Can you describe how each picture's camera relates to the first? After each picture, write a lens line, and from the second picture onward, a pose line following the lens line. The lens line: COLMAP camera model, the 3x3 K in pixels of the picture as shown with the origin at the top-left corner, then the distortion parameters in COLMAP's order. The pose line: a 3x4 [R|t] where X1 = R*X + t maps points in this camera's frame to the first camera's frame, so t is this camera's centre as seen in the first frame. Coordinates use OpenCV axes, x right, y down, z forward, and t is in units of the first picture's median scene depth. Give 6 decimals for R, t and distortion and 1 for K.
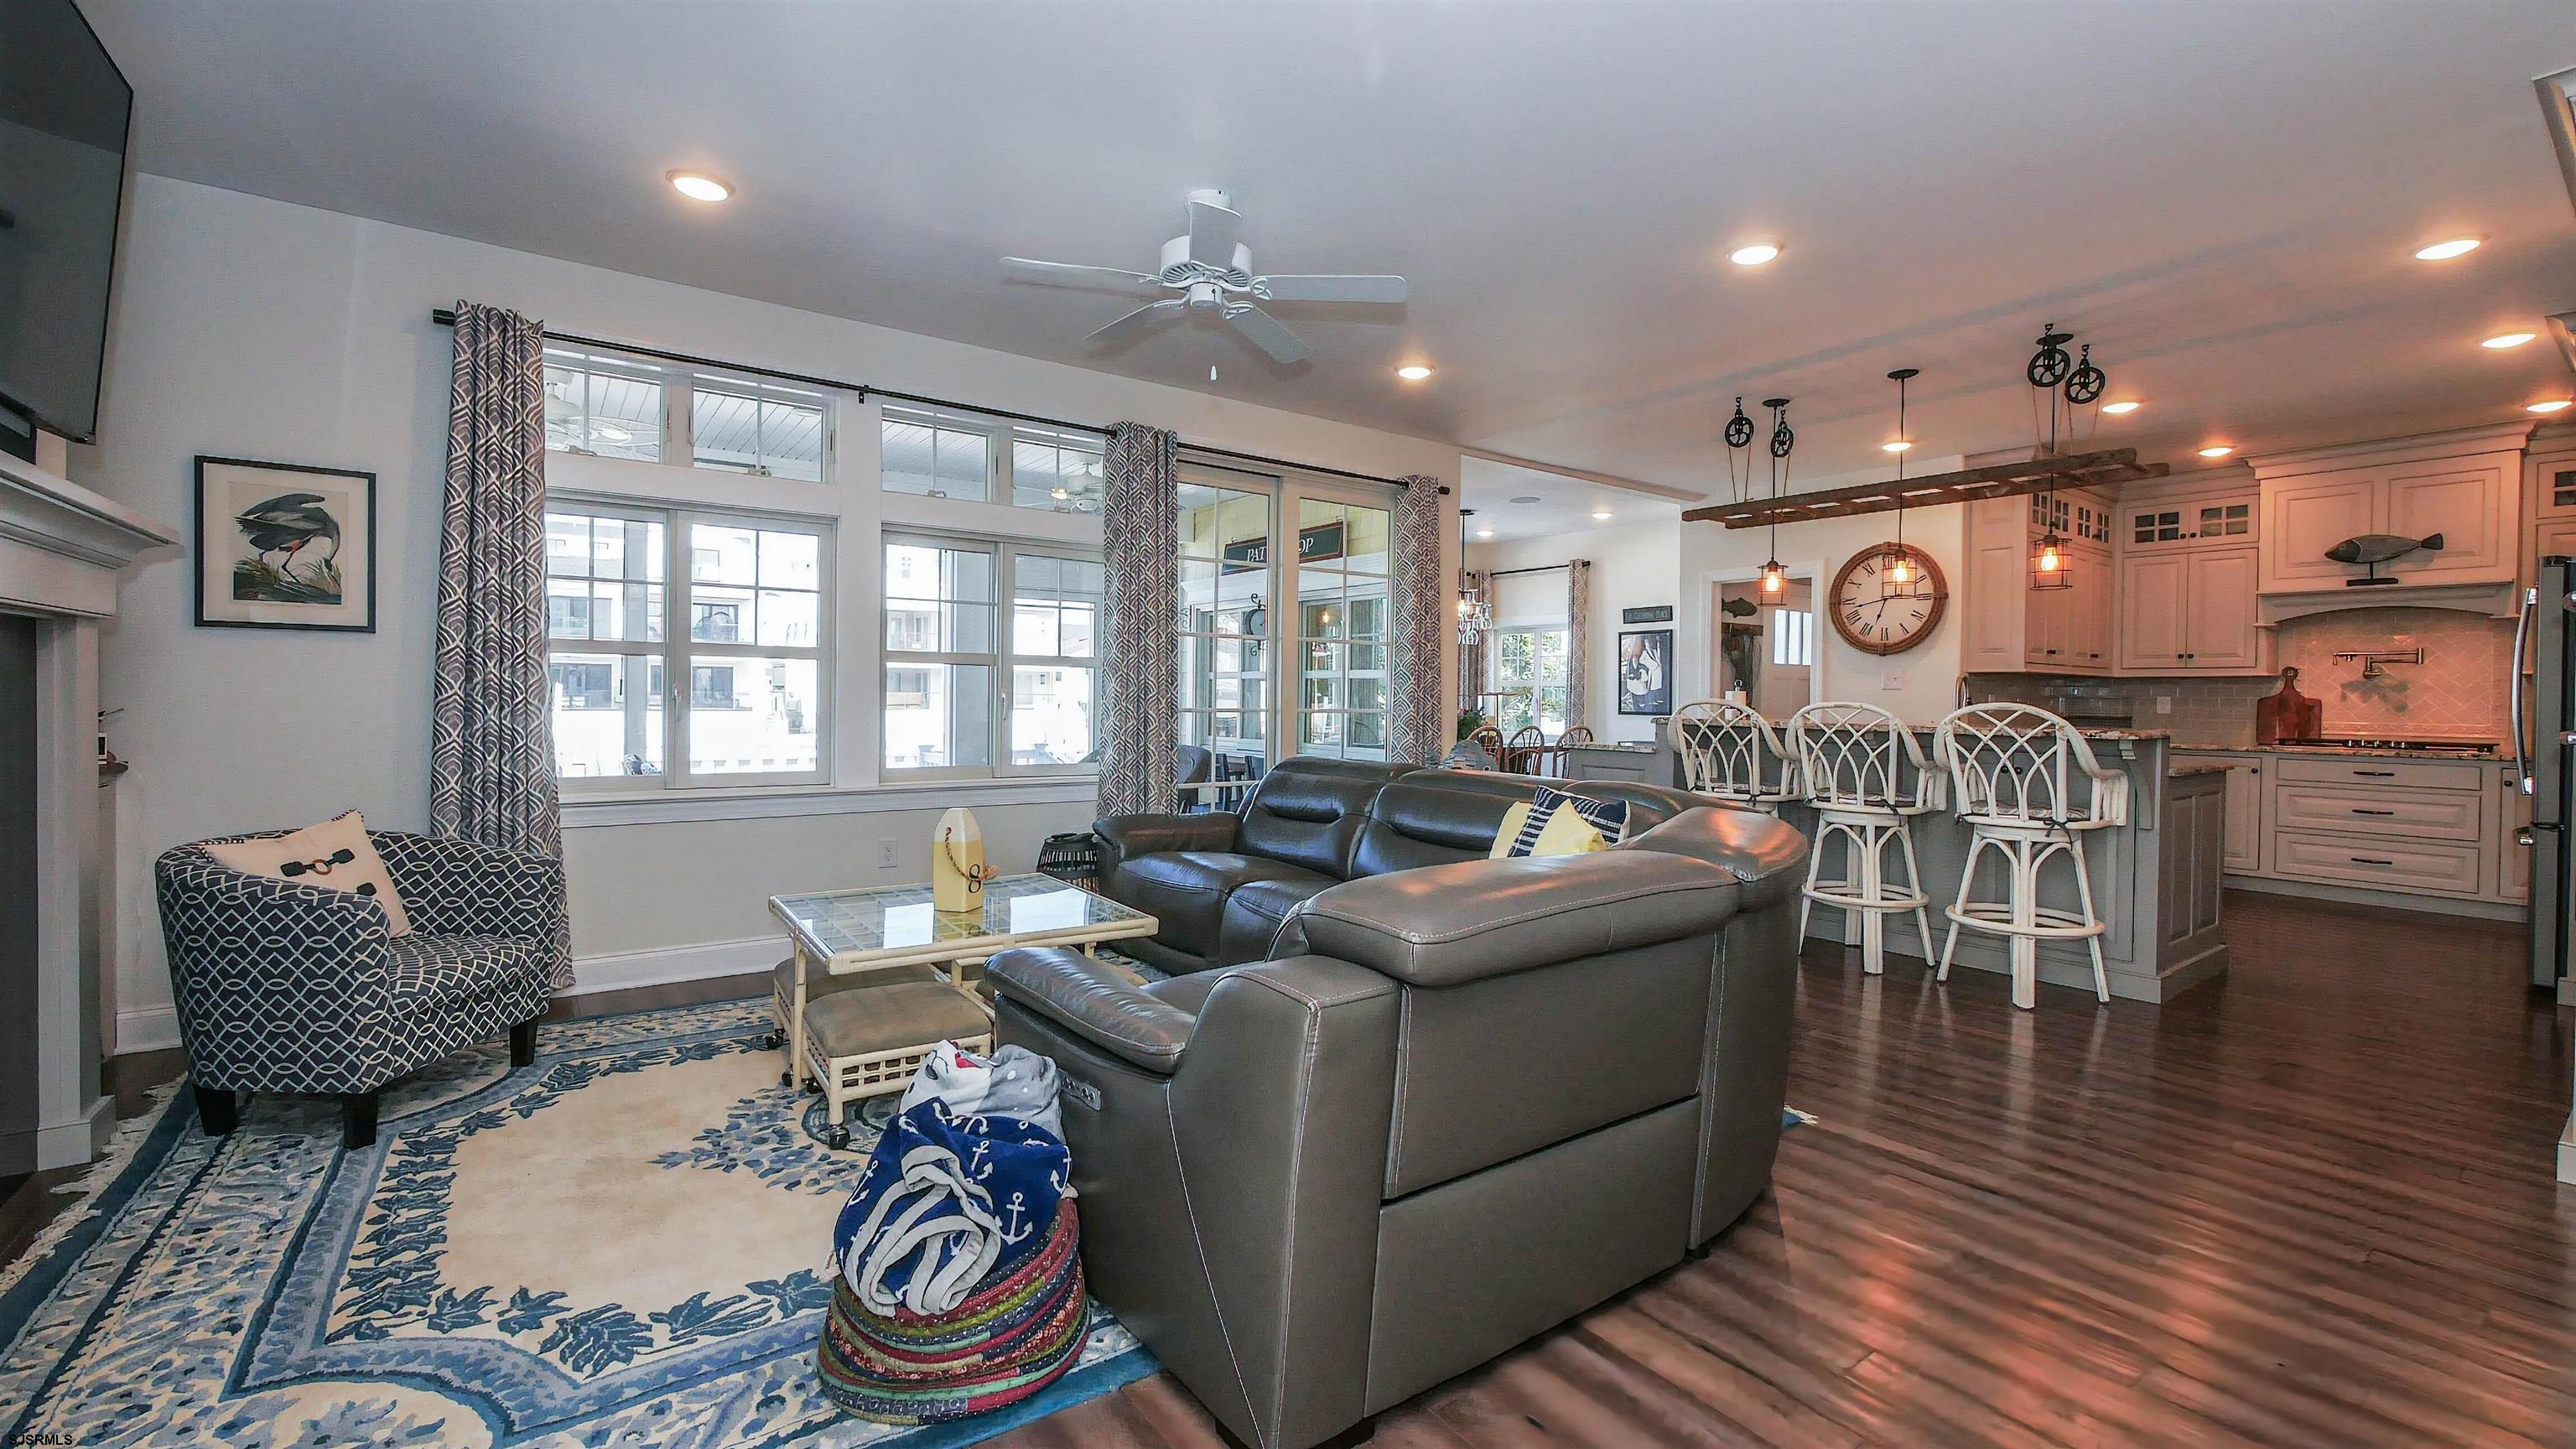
lens RADIAL K [[1060.2, 0, 1291.6], [0, 1060.2, 710.0], [0, 0, 1]] dist [-0.006480, 0.000515]
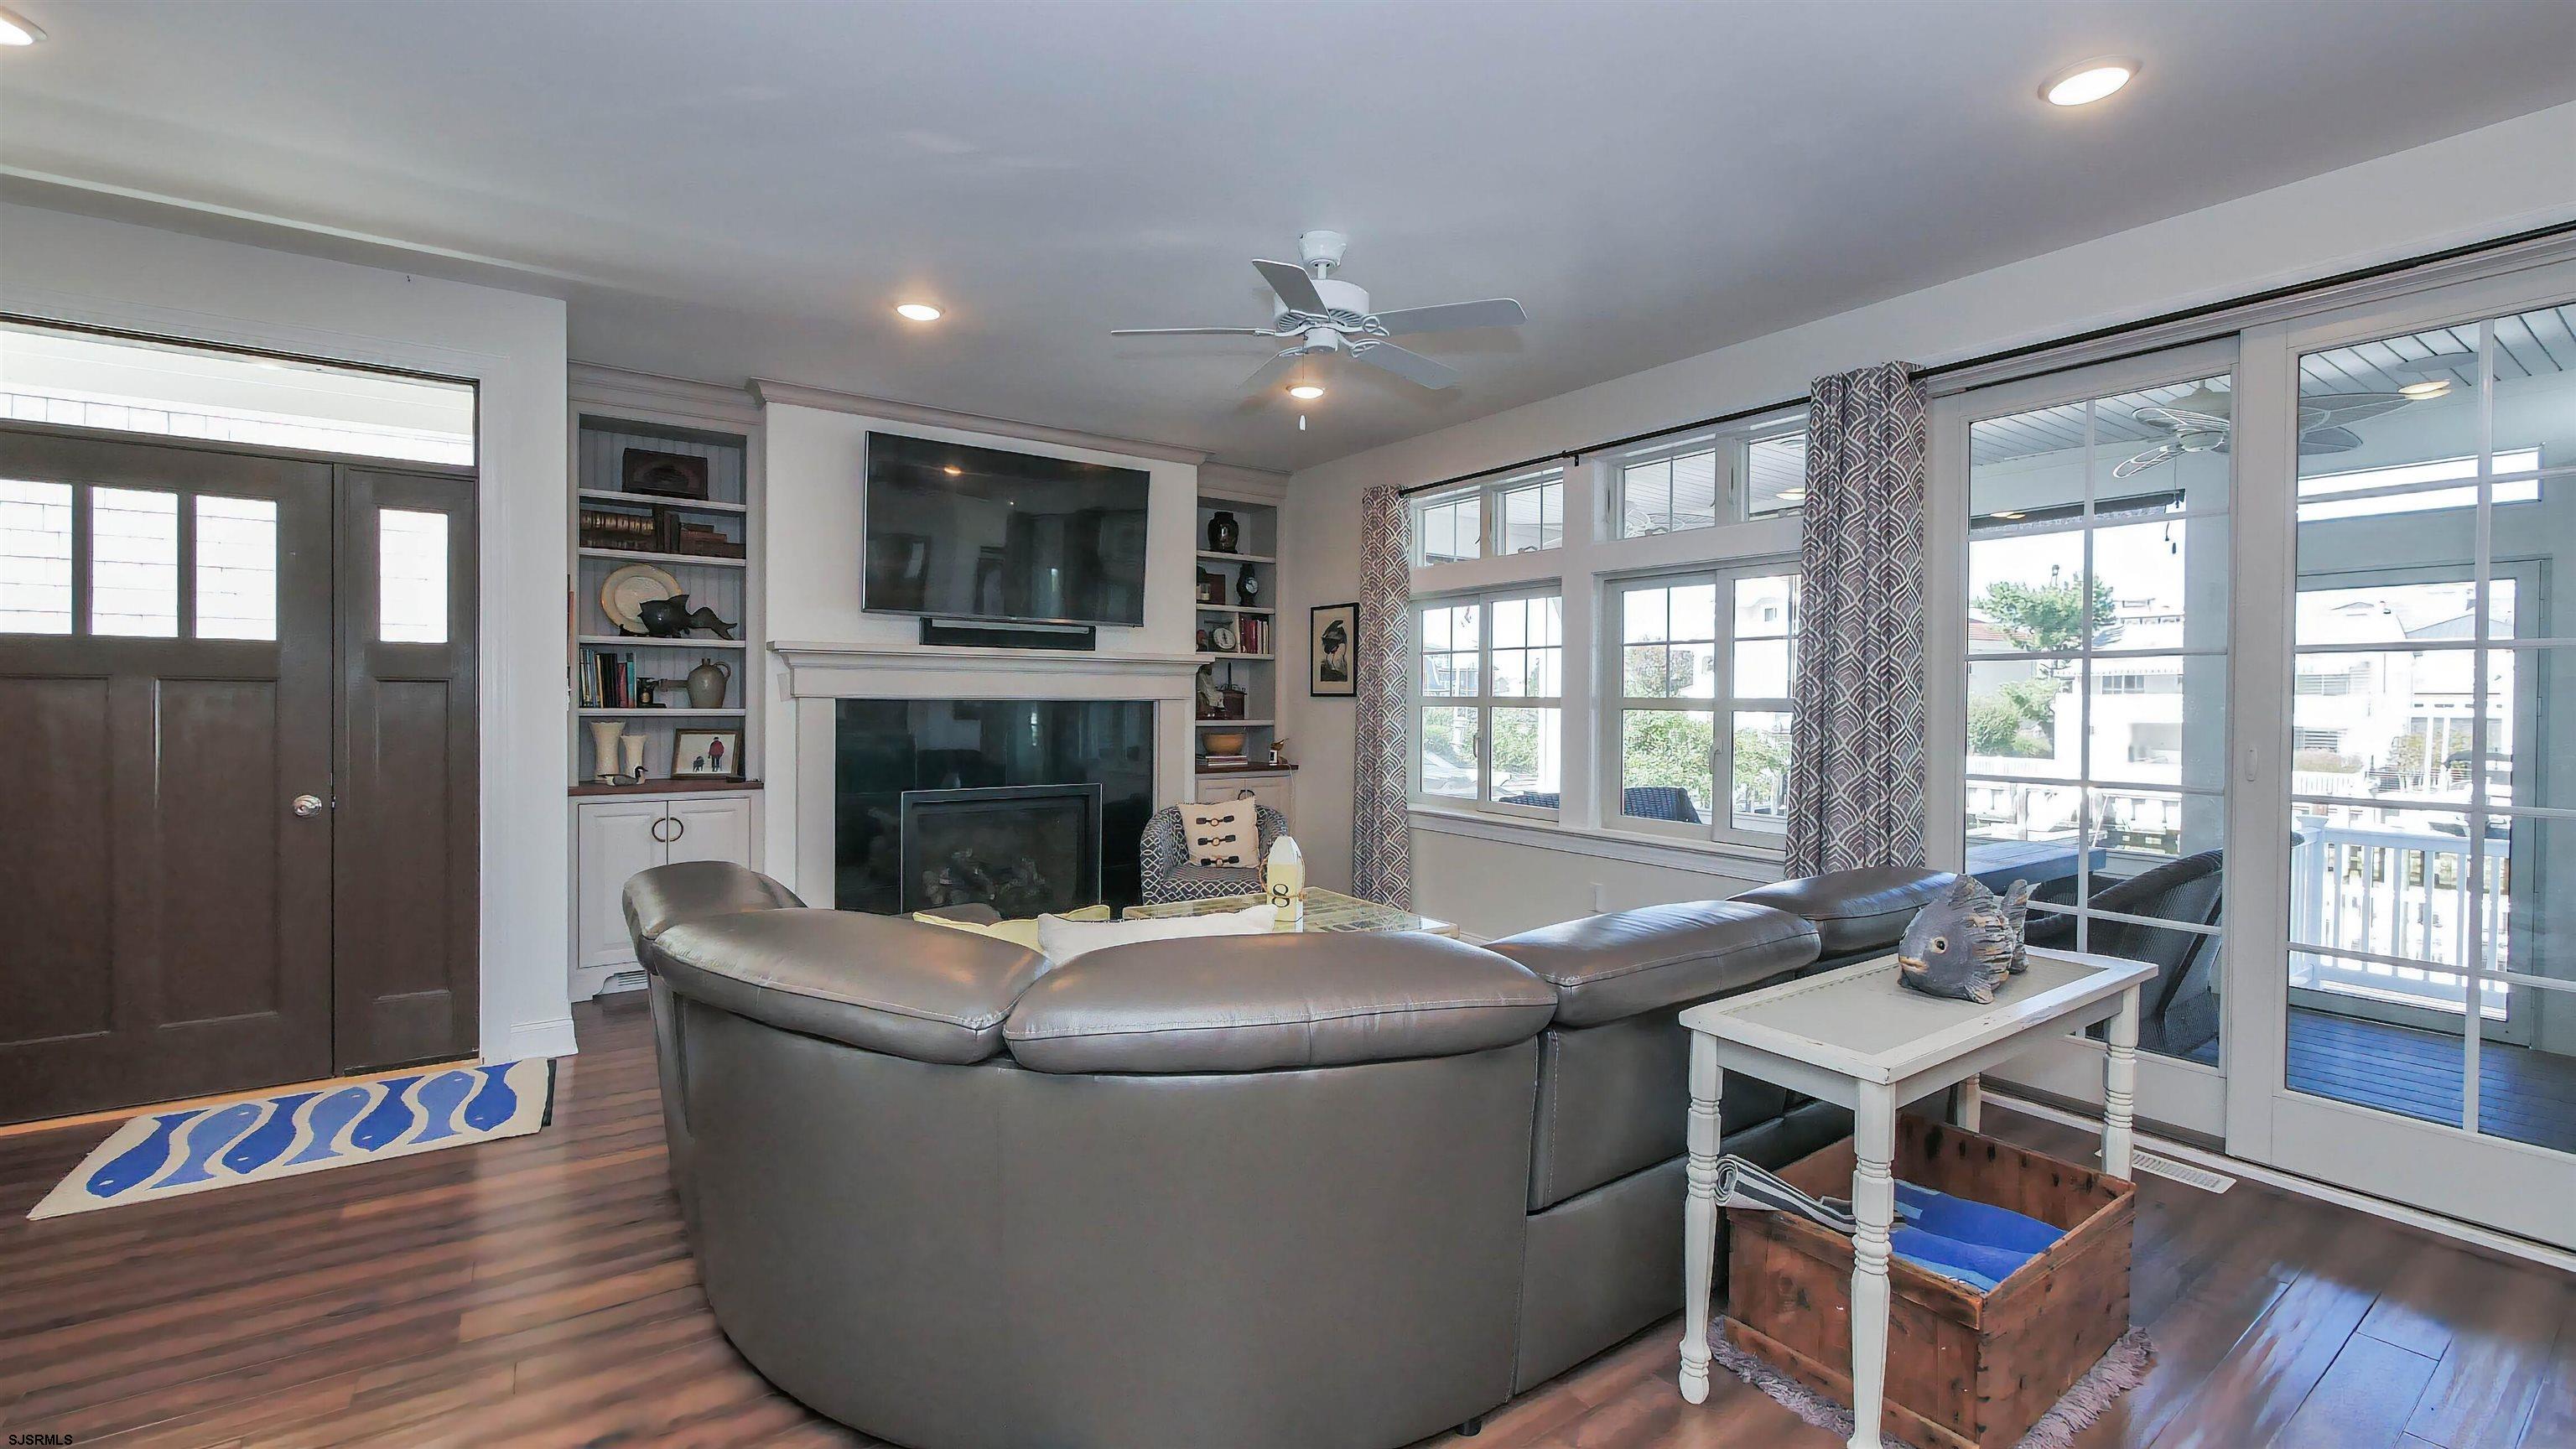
lens RADIAL K [[1060.2, 0, 1290.8], [0, 1060.2, 709.6], [0, 0, 1]] dist [-0.006480, 0.000515]
pose [[-0.019701, -0.004607, -0.999795, 0.636187], [-0.022415, 0.999740, -0.004165, -0.033924], [0.999555, 0.022329, -0.019799, 0.719563]]
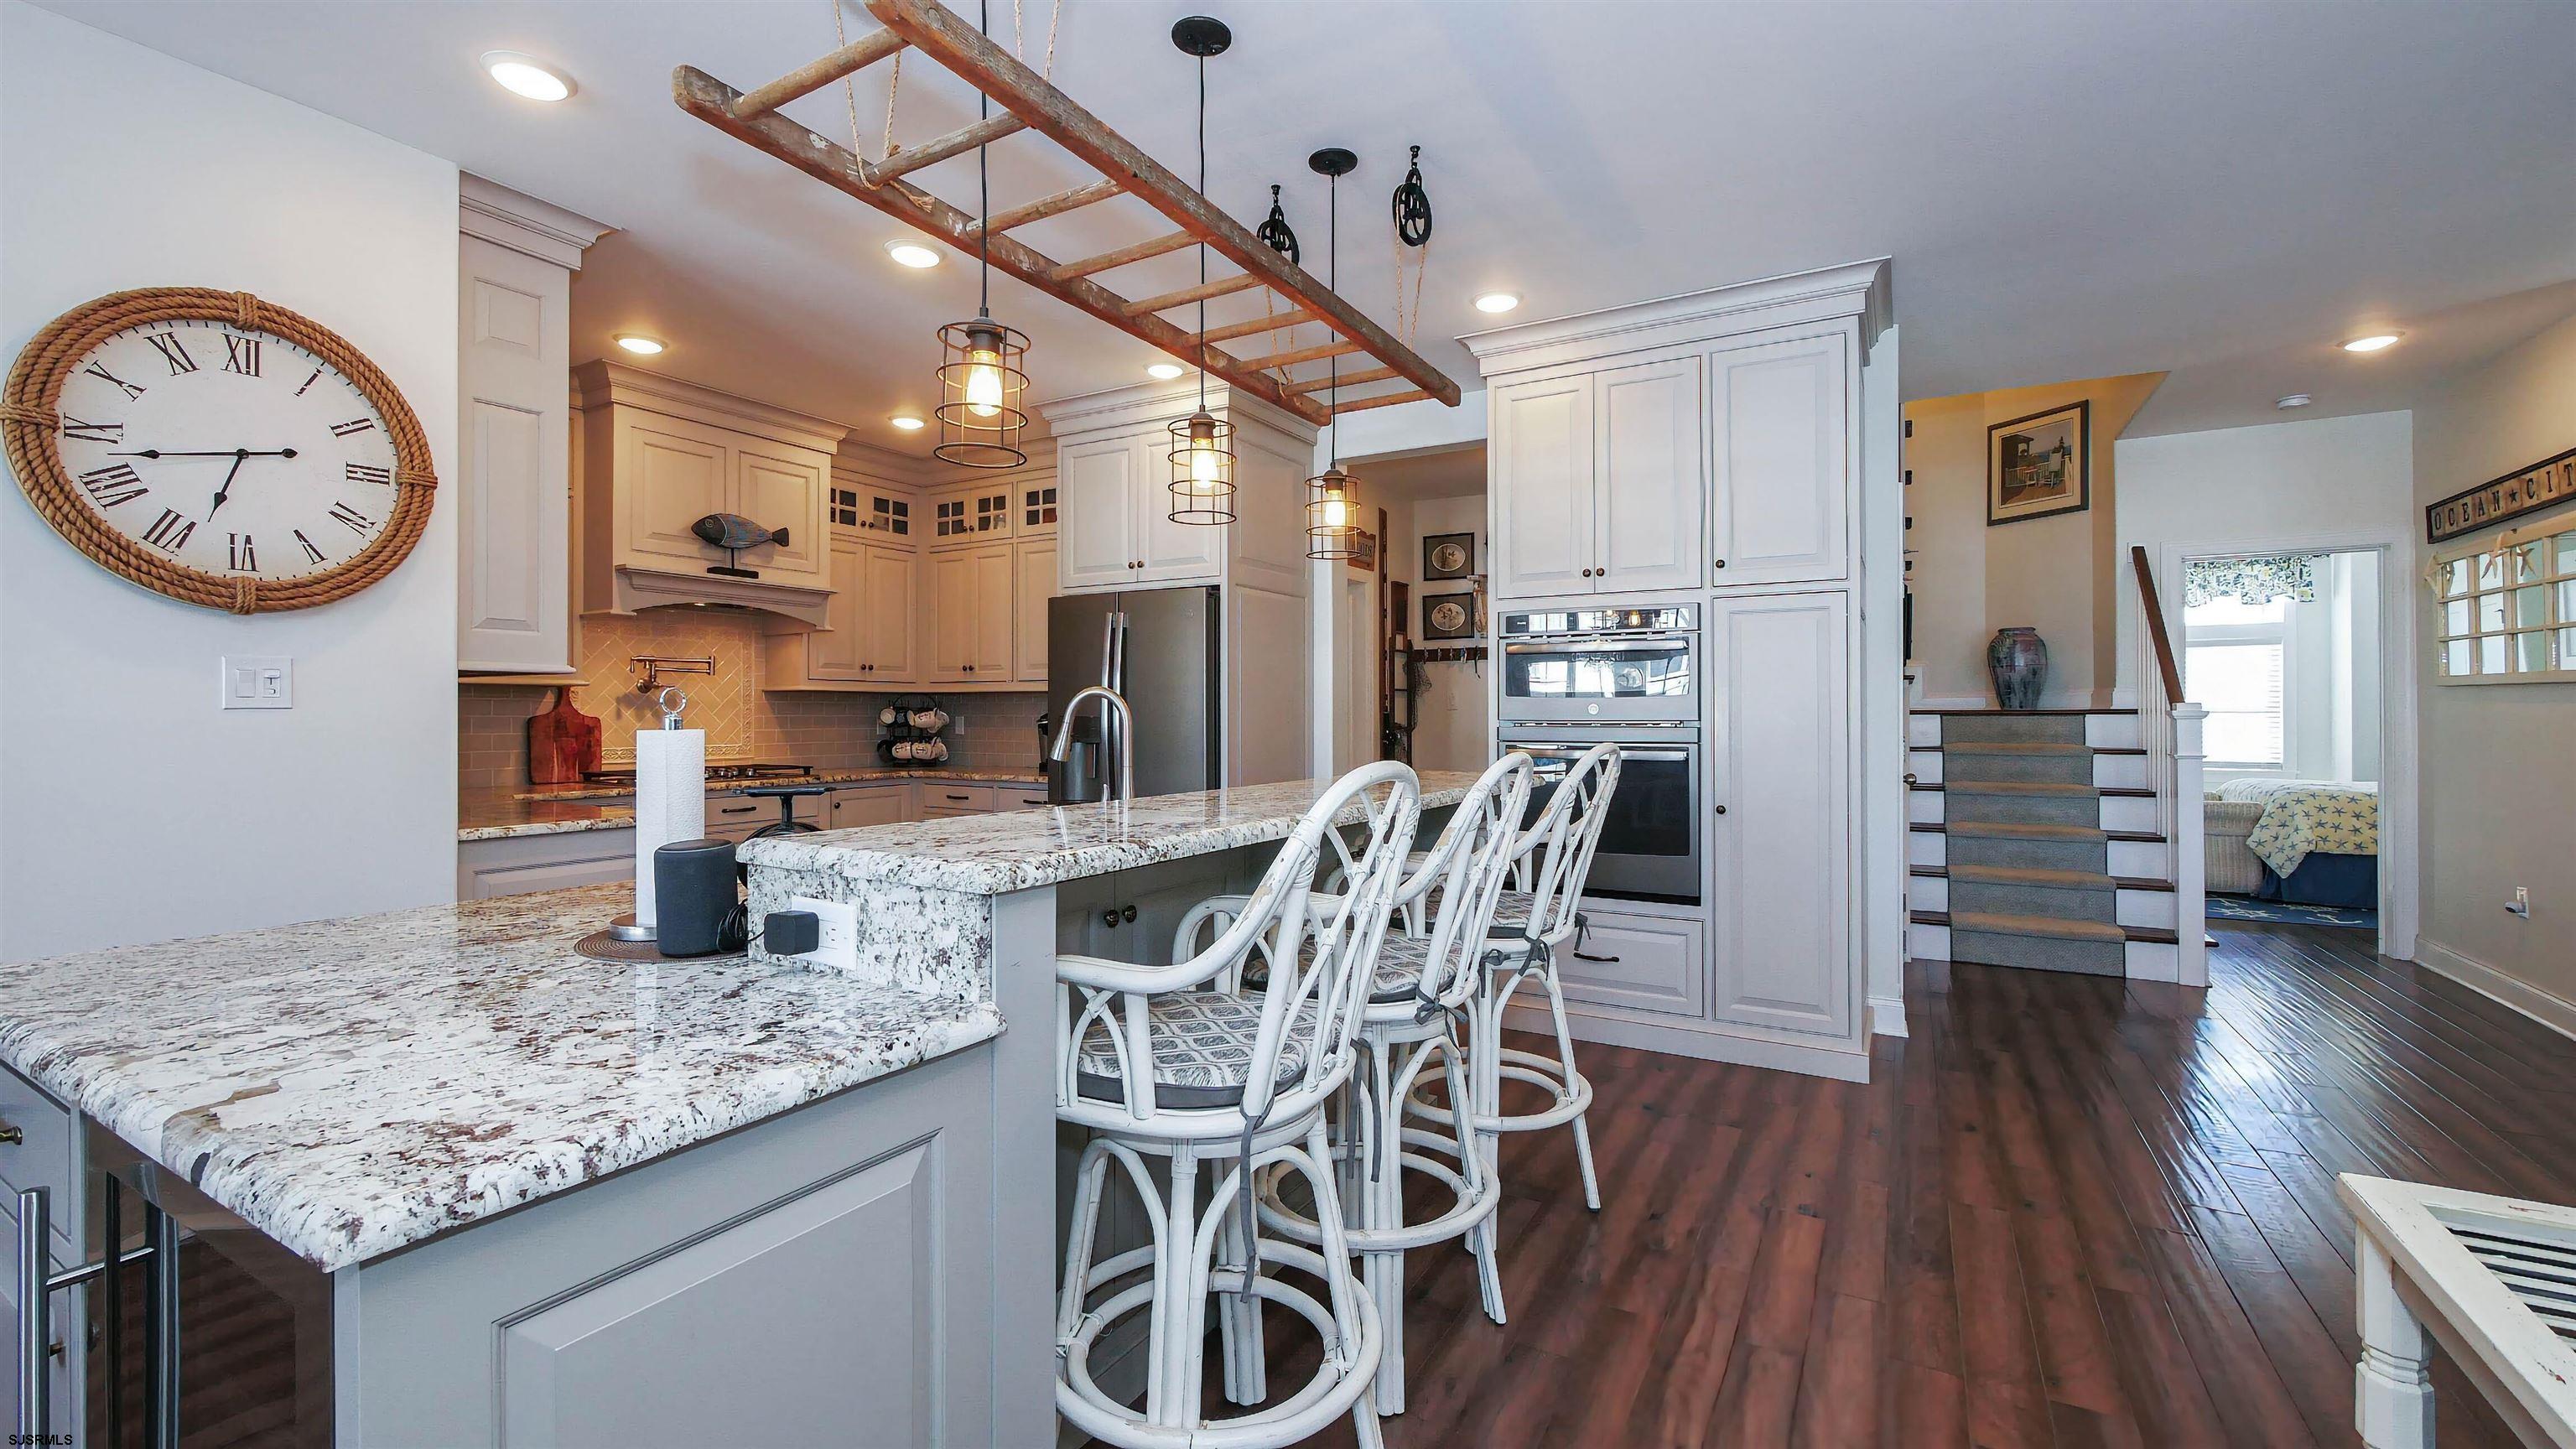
lens RADIAL K [[1060.2, 0, 1289.2], [0, 1060.2, 703.4], [0, 0, 1]] dist [-0.006480, 0.000515]
pose [[-0.403416, -0.003995, 0.915008, 0.147884], [0.008297, 0.999933, 0.008024, -0.032383], [-0.914979, 0.010829, -0.403356, 1.241279]]
